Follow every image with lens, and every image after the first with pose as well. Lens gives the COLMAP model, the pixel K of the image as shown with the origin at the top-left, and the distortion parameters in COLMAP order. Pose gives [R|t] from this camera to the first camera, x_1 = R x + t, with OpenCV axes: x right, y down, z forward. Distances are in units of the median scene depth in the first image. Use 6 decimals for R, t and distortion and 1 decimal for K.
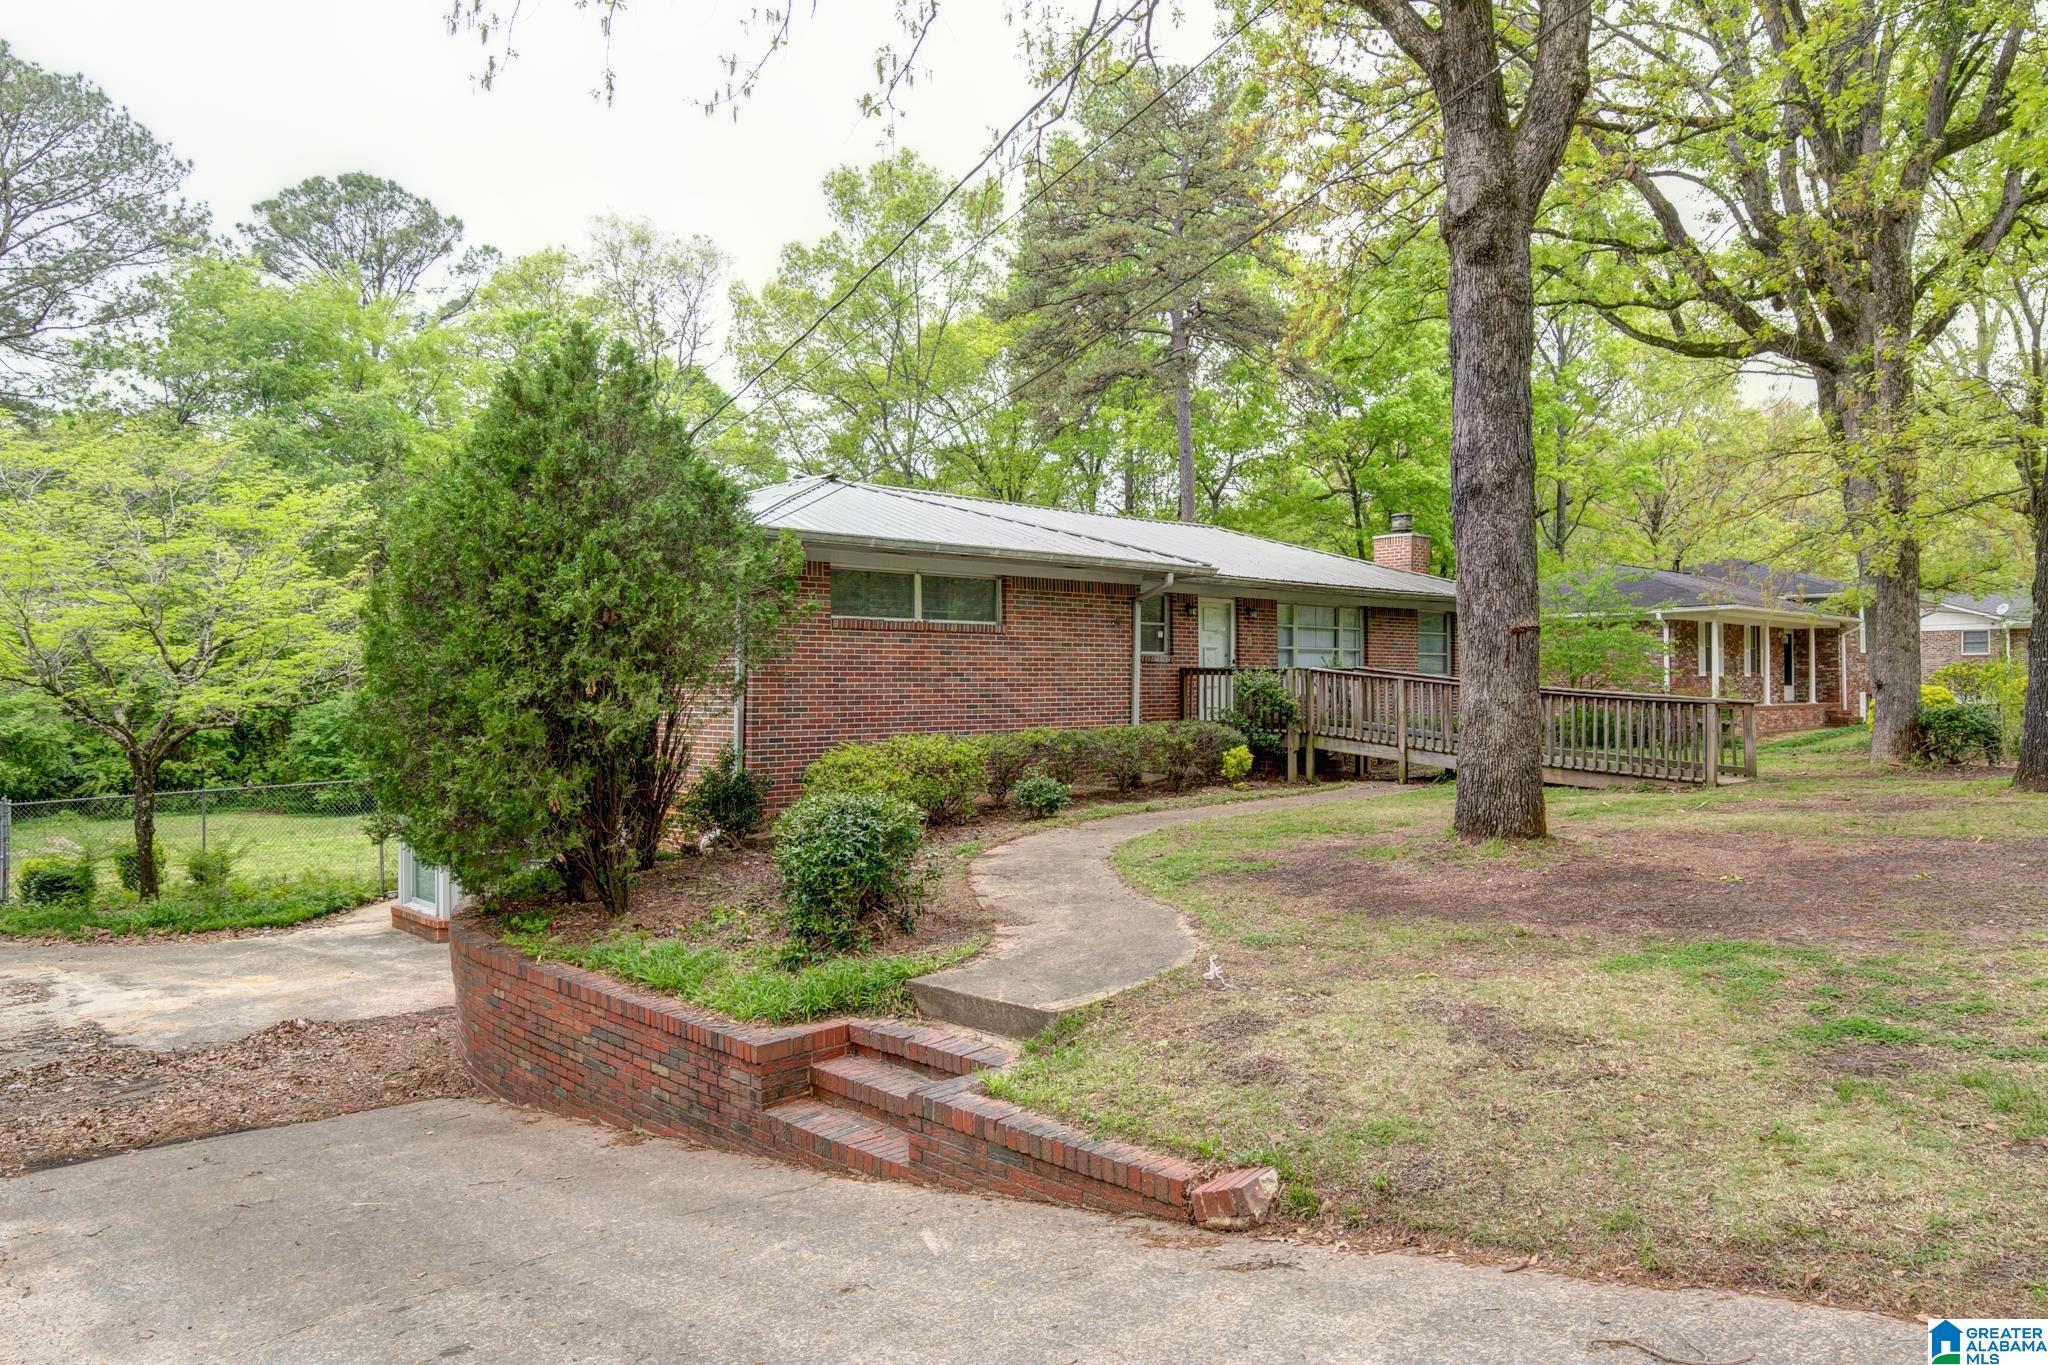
lens RADIAL K [[1451.2, 0, 1024.0], [0, 1451.2, 682.5], [0, 0, 1]] dist [0.022765, 0.000470]
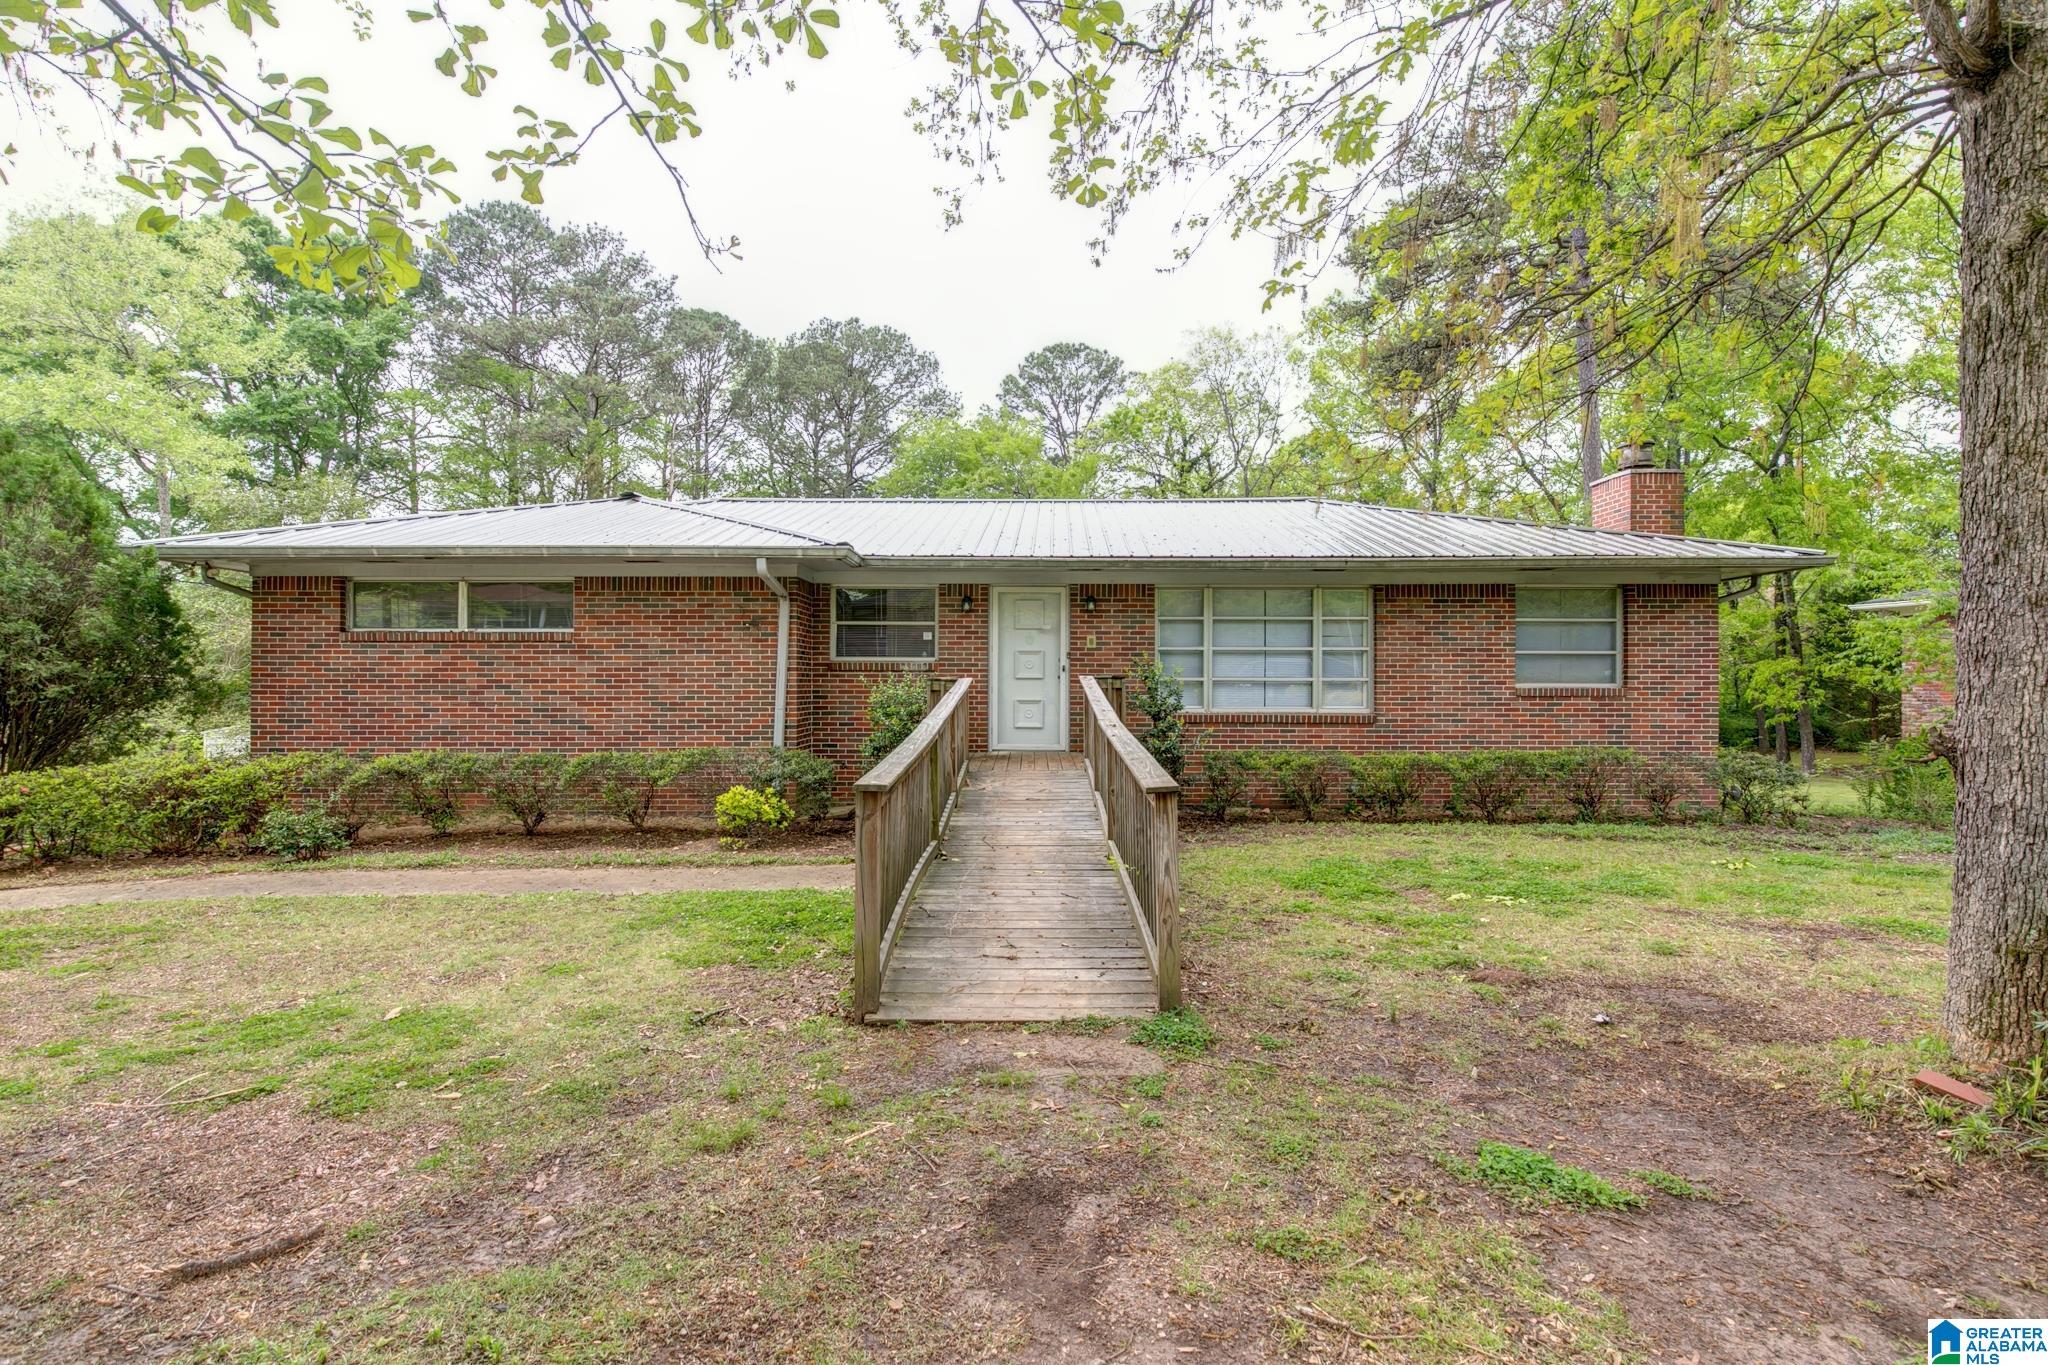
lens RADIAL K [[923.2, 0, 1028.0], [0, 923.2, 678.8], [0, 0, 1]] dist [-0.000361, 0.000716]
pose [[0.702079, 0.009090, -0.712041, 0.435695], [-0.002921, 0.999947, 0.009885, -0.012523], [0.712093, -0.004860, 0.702068, 0.589985]]
